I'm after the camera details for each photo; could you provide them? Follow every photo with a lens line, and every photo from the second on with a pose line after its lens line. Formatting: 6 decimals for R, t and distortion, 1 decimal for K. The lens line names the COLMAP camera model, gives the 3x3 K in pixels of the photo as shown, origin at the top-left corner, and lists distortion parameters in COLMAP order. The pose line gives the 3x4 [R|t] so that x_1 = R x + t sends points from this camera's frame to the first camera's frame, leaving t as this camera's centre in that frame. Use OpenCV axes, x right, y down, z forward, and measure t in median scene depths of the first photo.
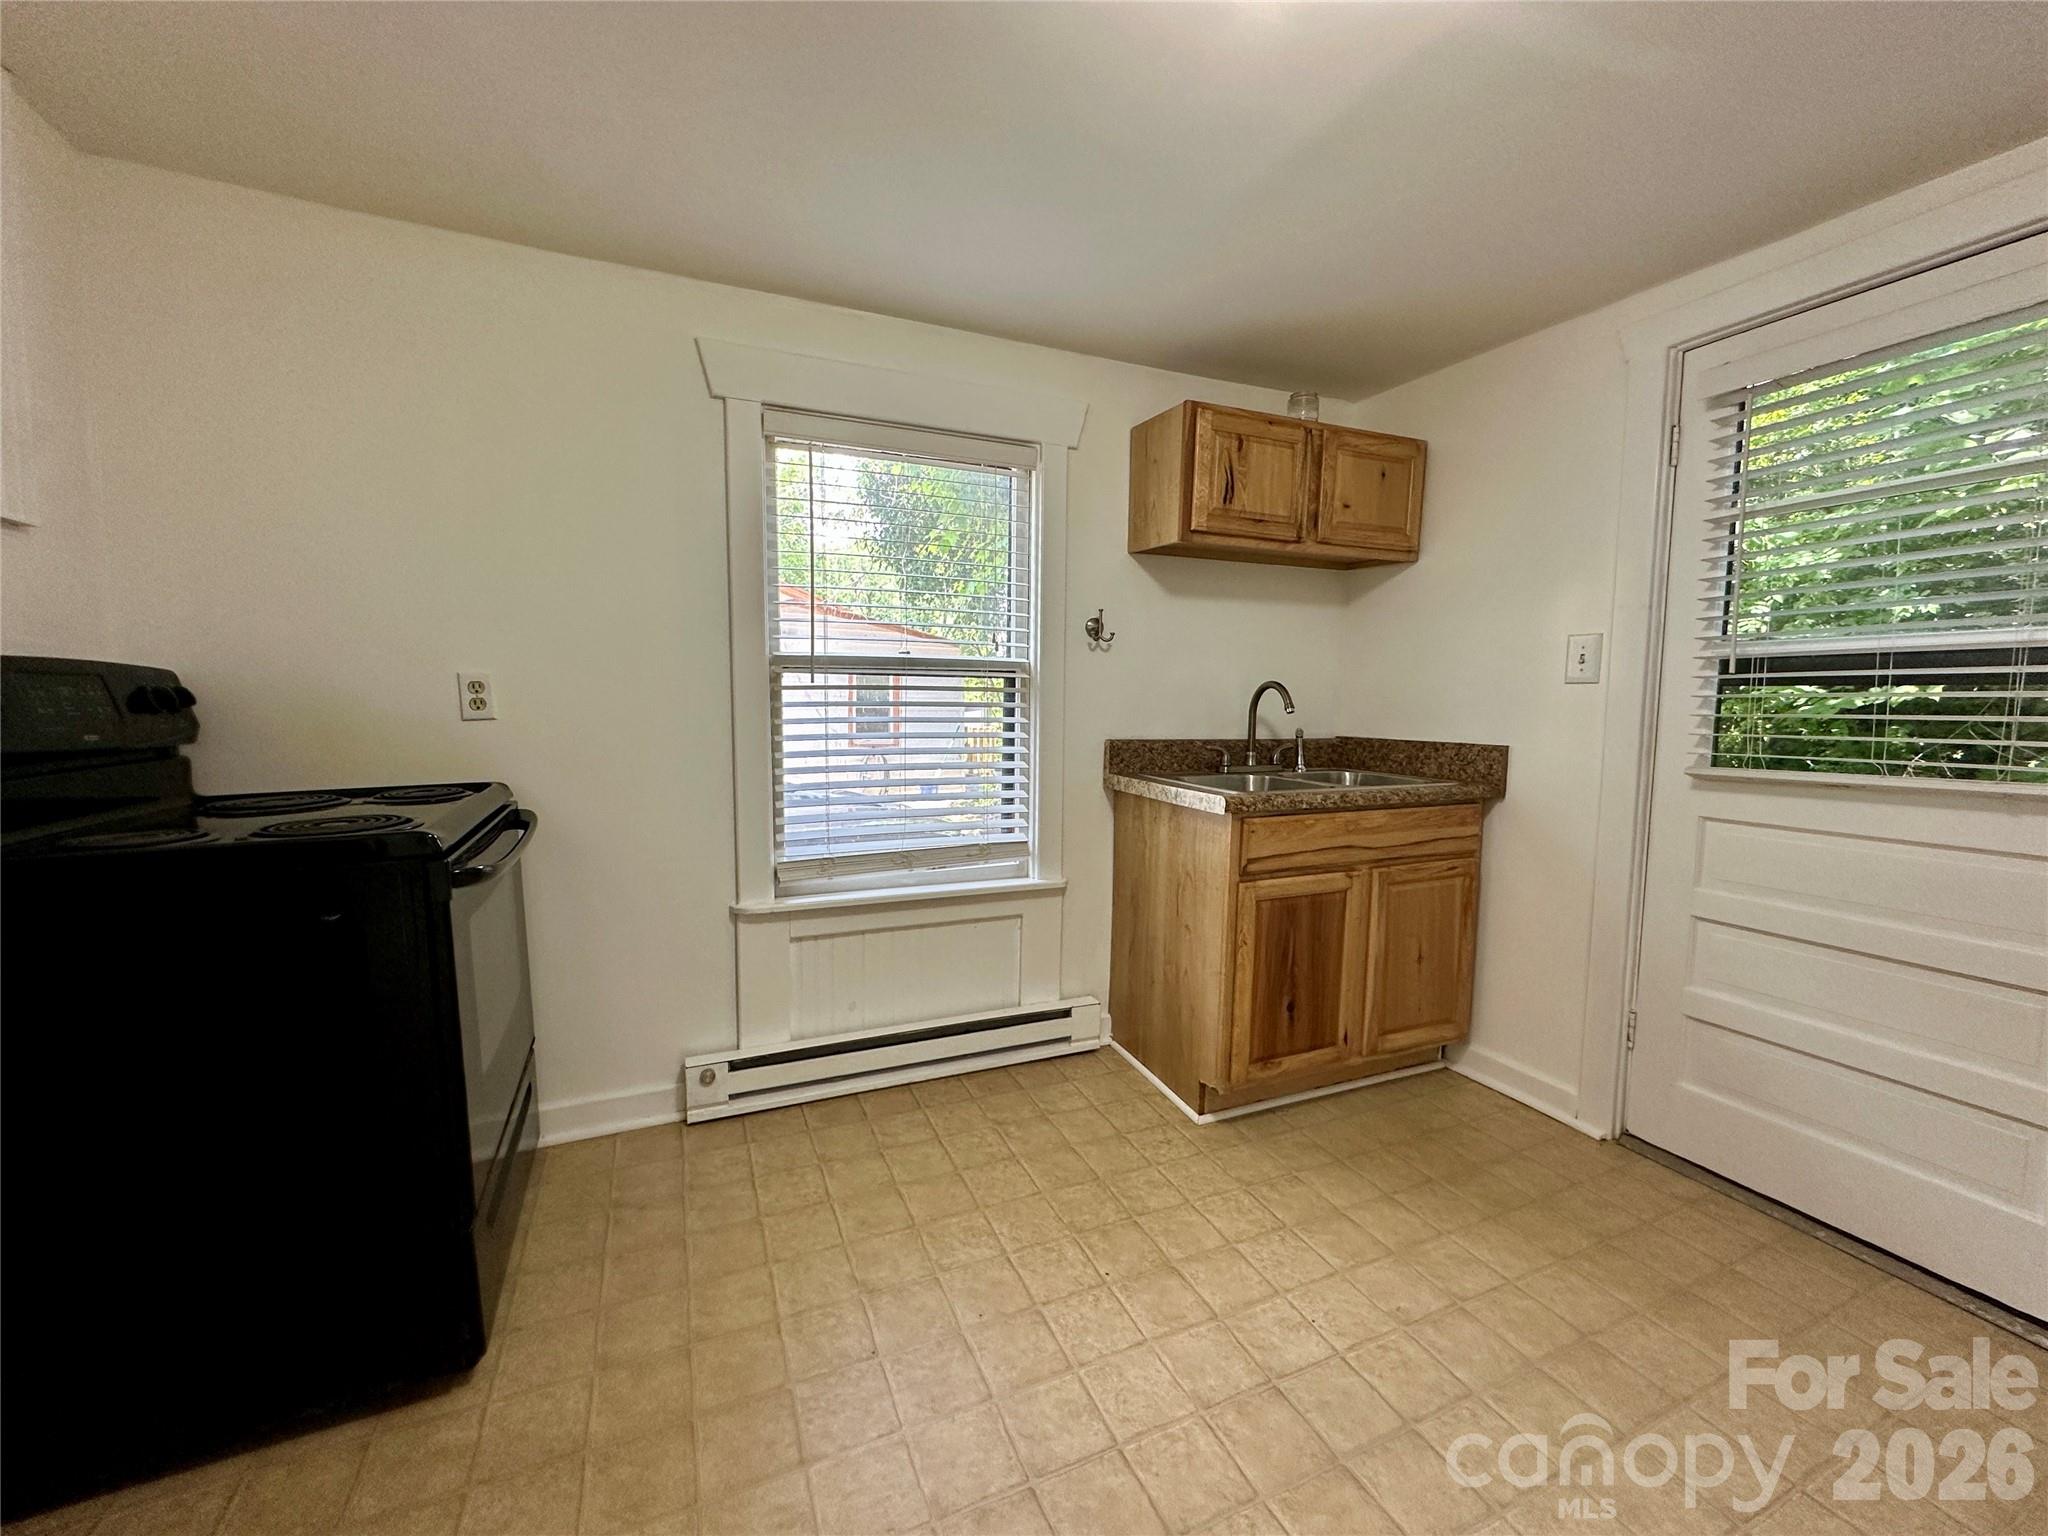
lens RADIAL K [[812.2, 0, 1024.0], [0, 812.2, 768.0], [0, 0, 1]] dist [-0.000557, -0.000223]
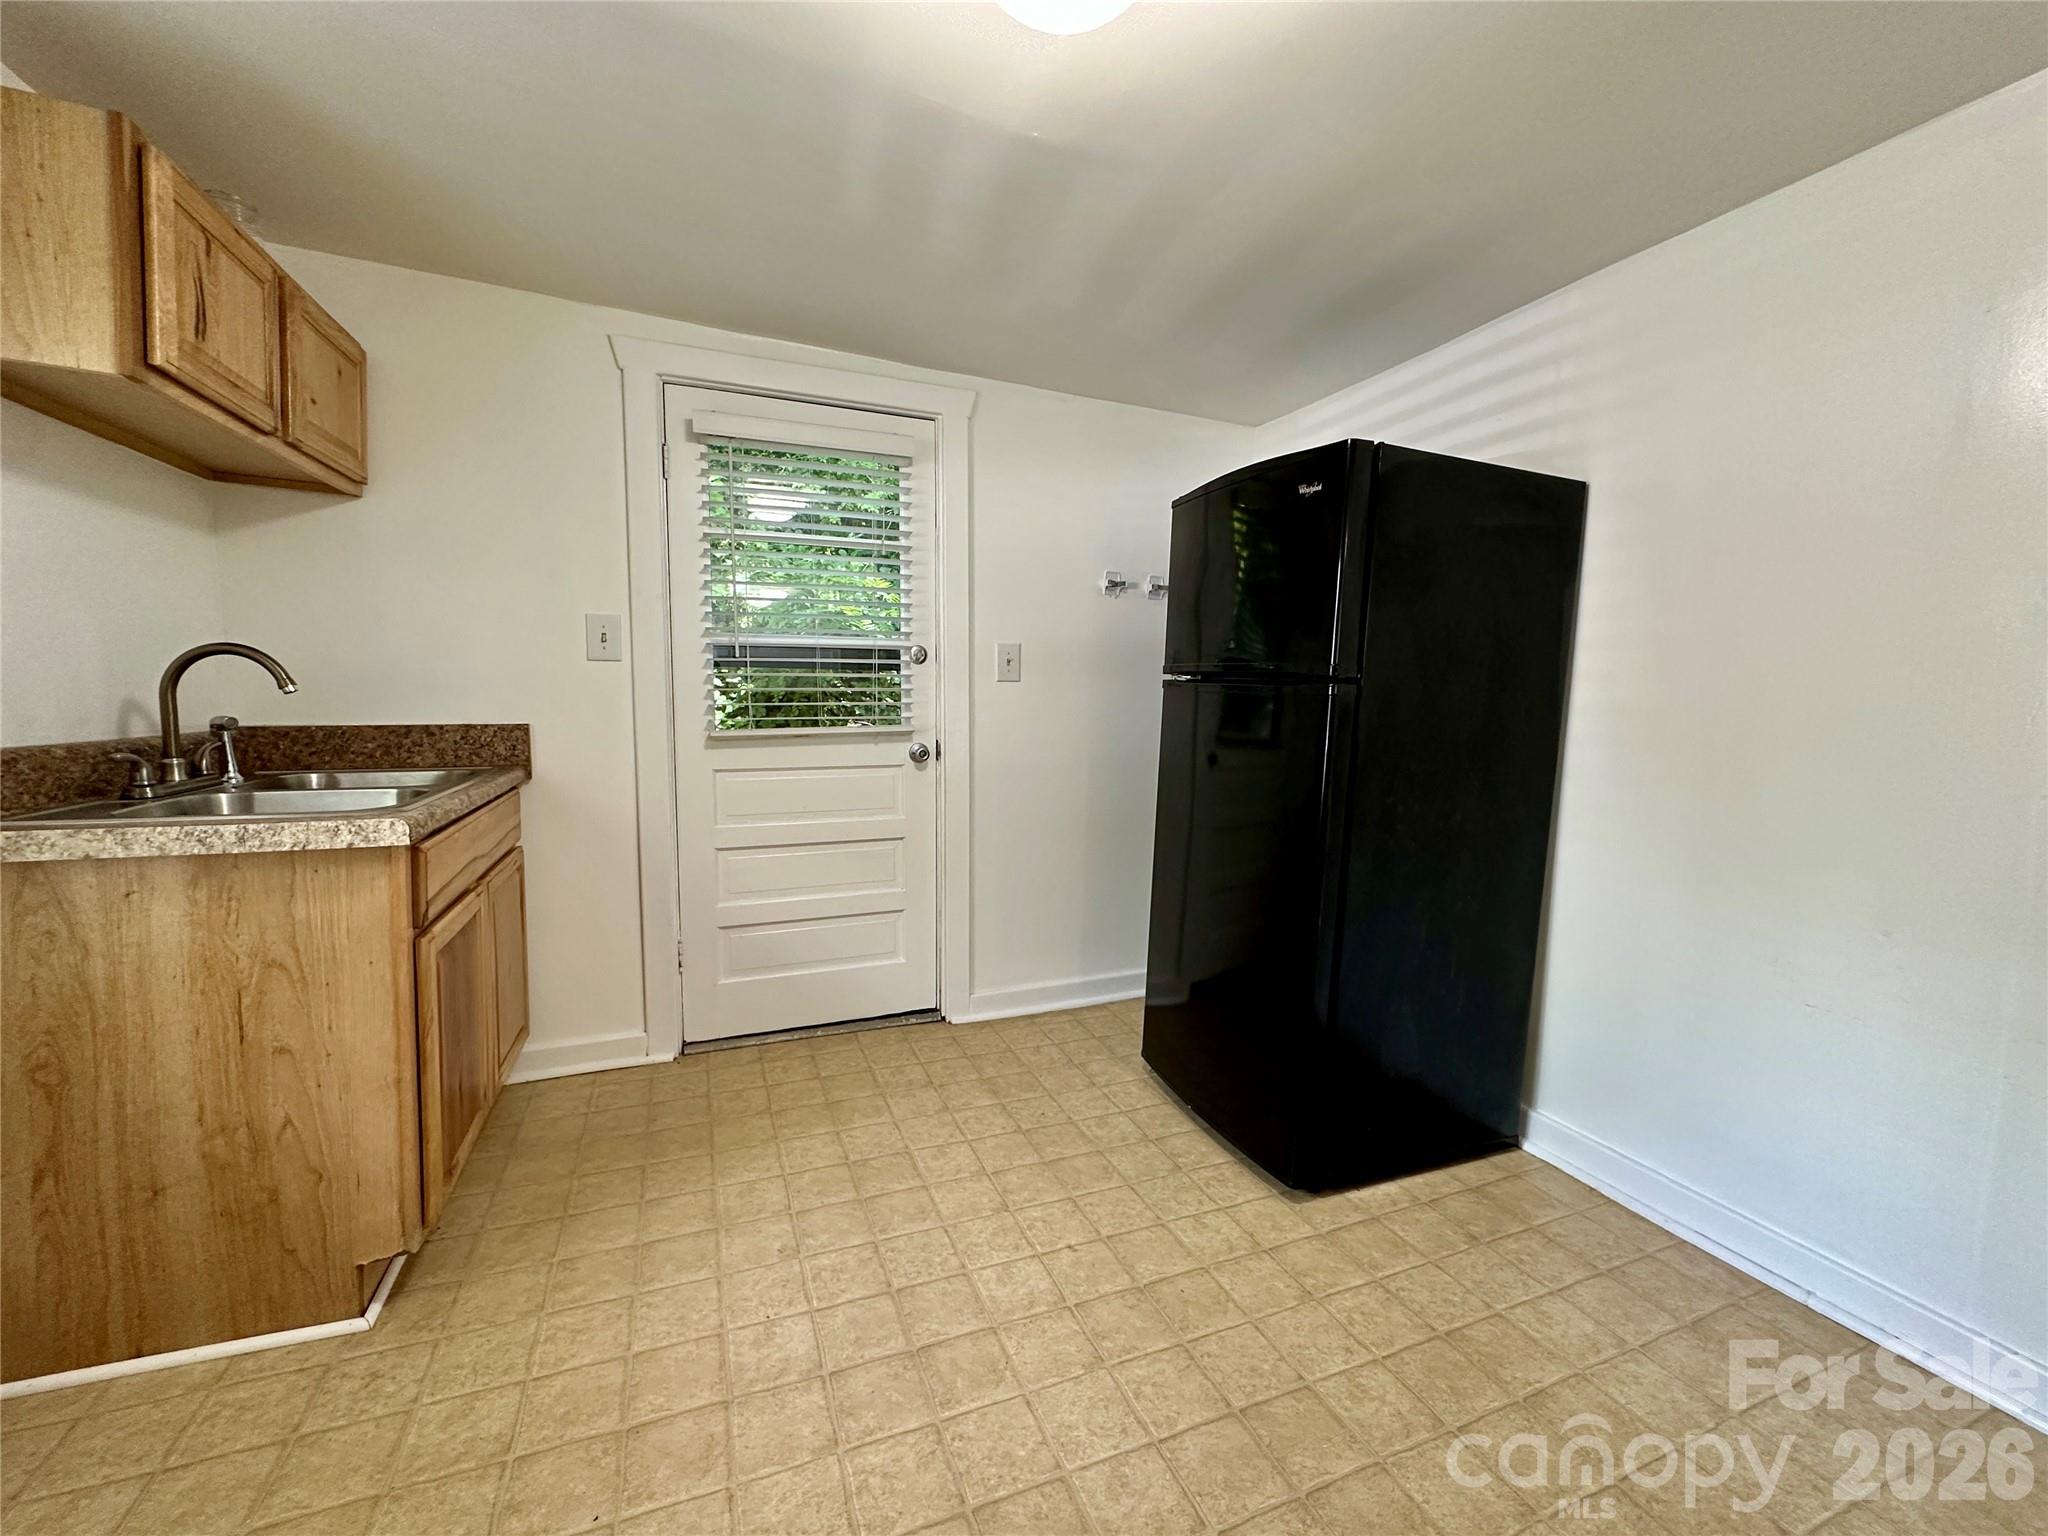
lens RADIAL K [[812.2, 0, 1024.0], [0, 812.2, 768.0], [0, 0, 1]] dist [-0.000557, -0.000223]
pose [[0.031774, -0.105410, 0.993921, -0.380643], [0.077017, 0.991725, 0.102715, -0.033191], [-0.996523, 0.073285, 0.039630, 0.436950]]
